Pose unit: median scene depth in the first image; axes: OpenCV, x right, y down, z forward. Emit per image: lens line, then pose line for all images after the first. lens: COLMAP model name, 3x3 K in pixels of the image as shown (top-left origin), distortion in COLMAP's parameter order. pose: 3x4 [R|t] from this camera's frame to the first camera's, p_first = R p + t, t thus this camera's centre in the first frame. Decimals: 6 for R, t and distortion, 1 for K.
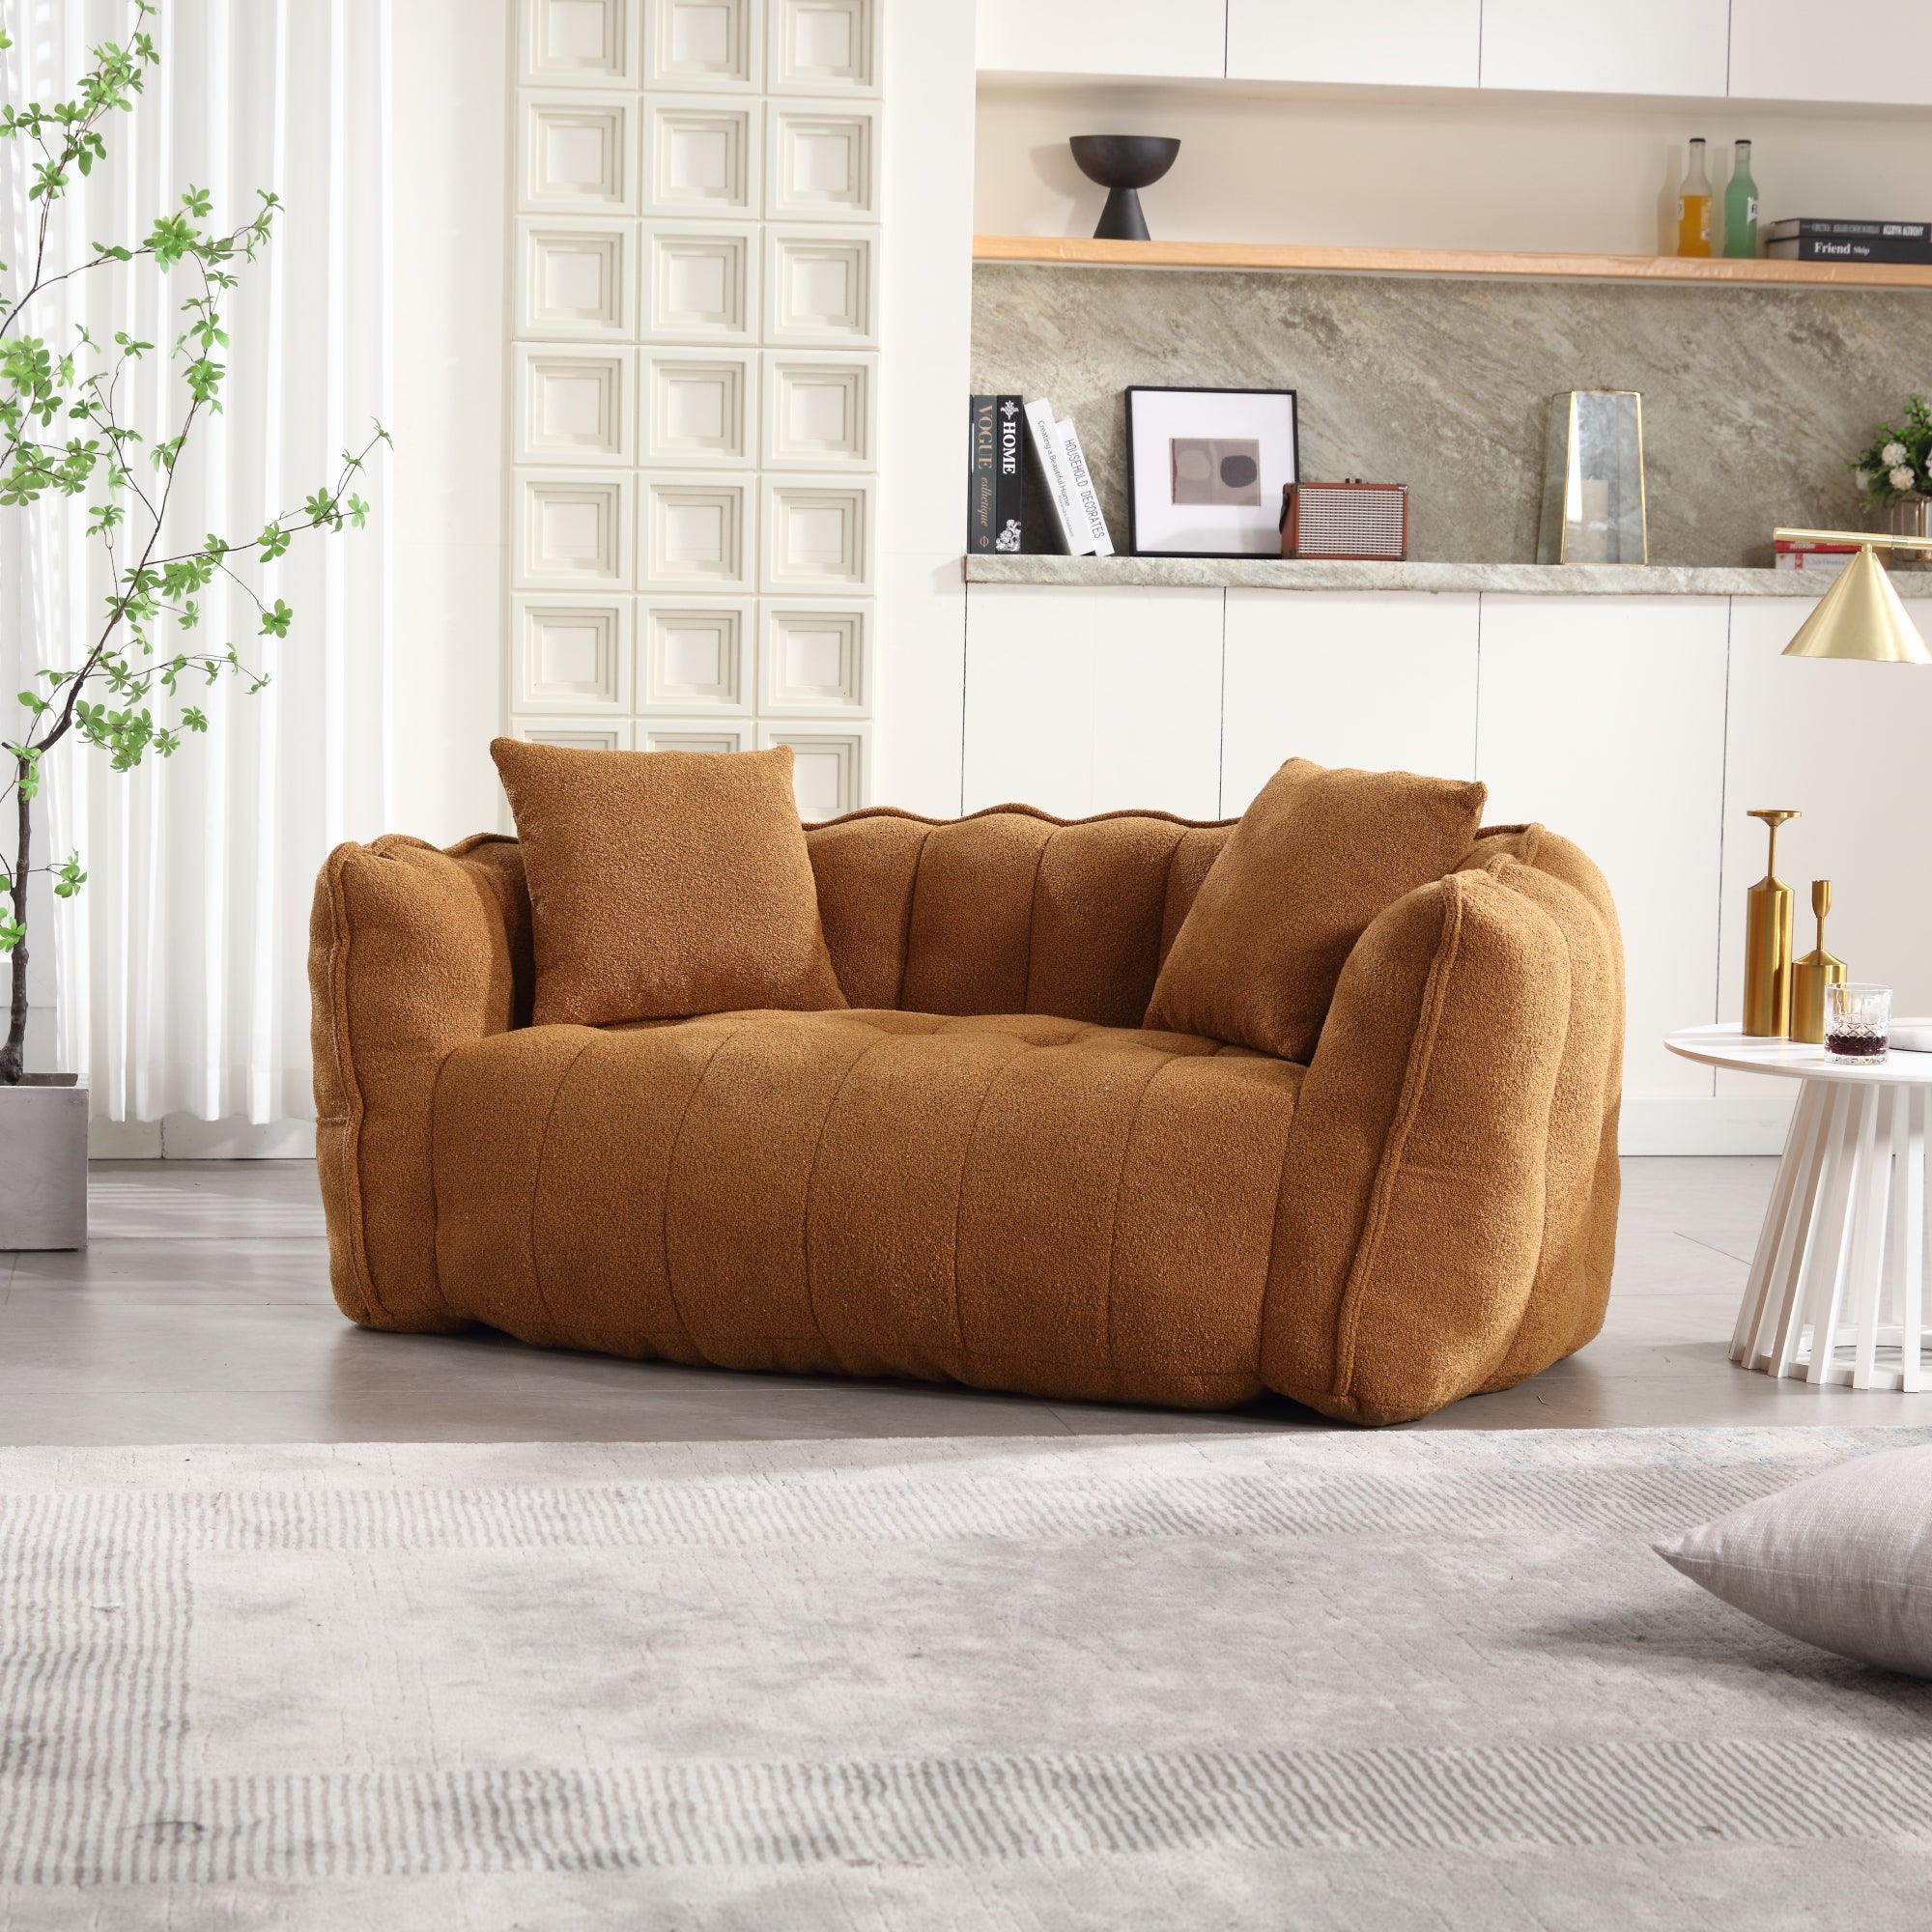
lens RADIAL K [[4651.2, 0, 966.0], [0, 4651.2, 966.0], [0, 0, 1]] dist [0.022871, -0.141080]
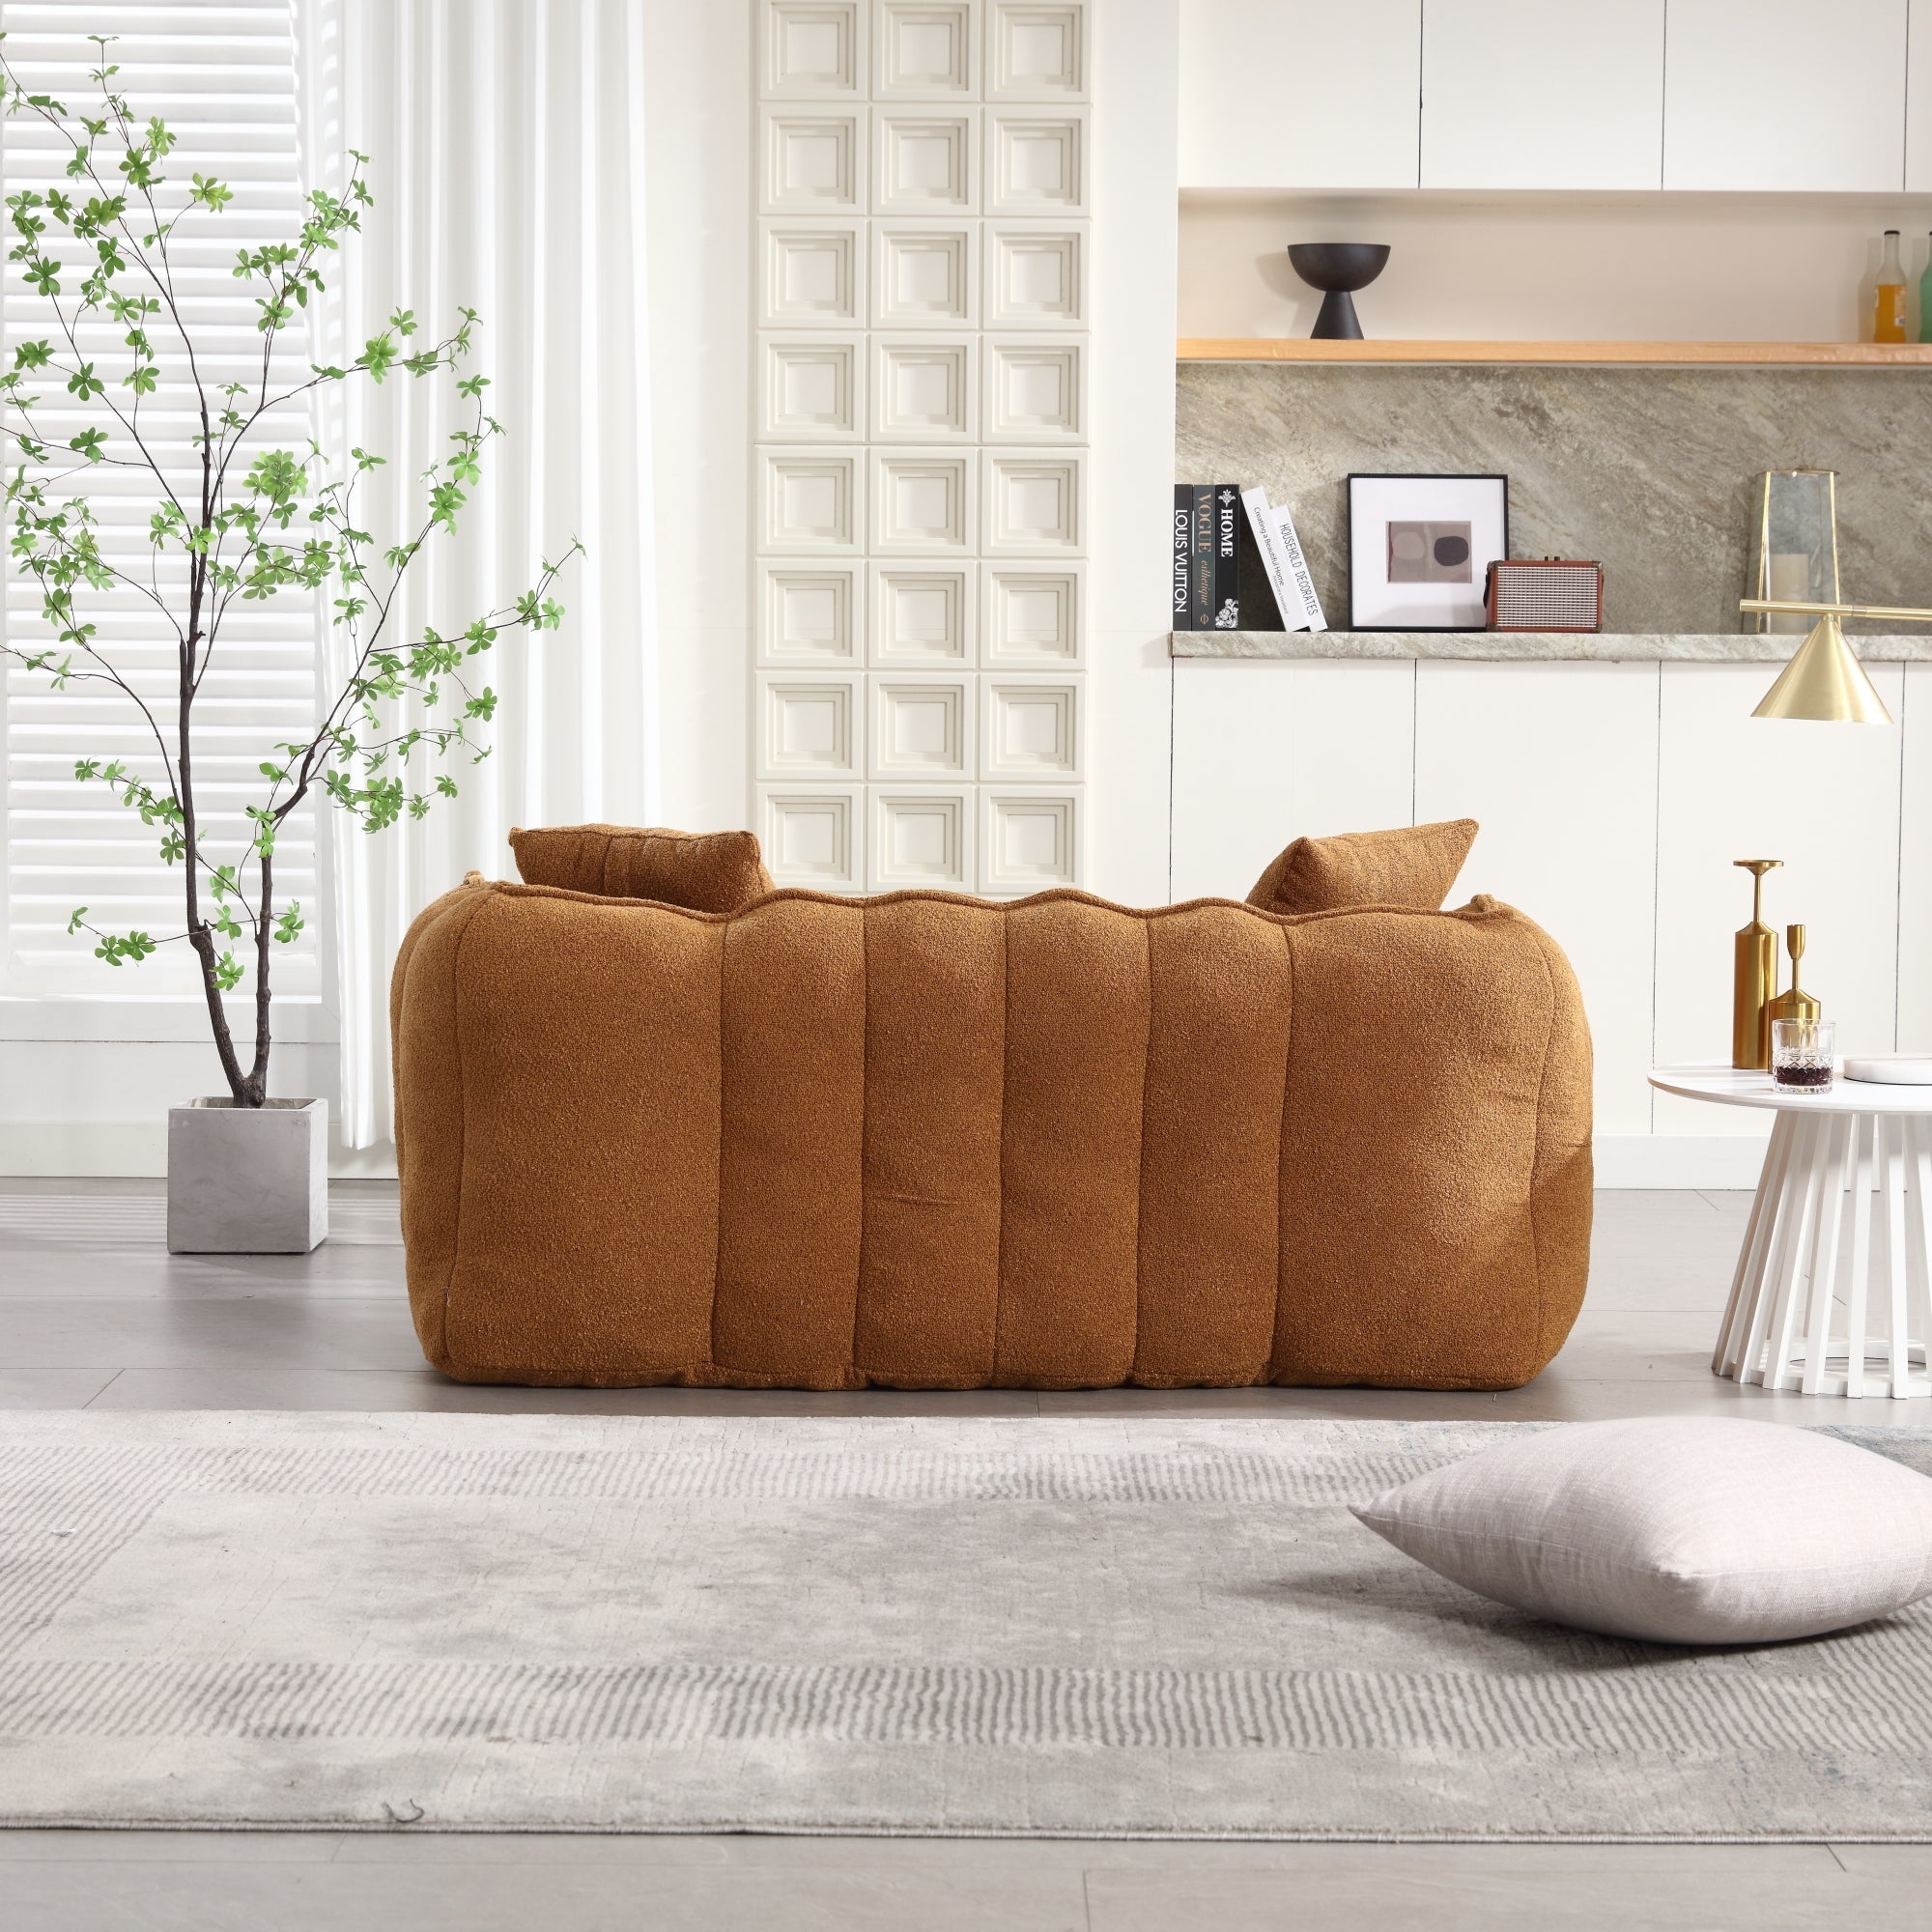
lens RADIAL K [[4545.4, 0, 966.0], [0, 4545.4, 966.0], [0, 0, 1]] dist [0.024562, -0.116033]
pose [[0.985670, 0.000794, -0.168681, 0.130826], [-0.003267, 0.999891, -0.014386, 0.005337], [0.168651, 0.014731, 0.985566, -0.056249]]
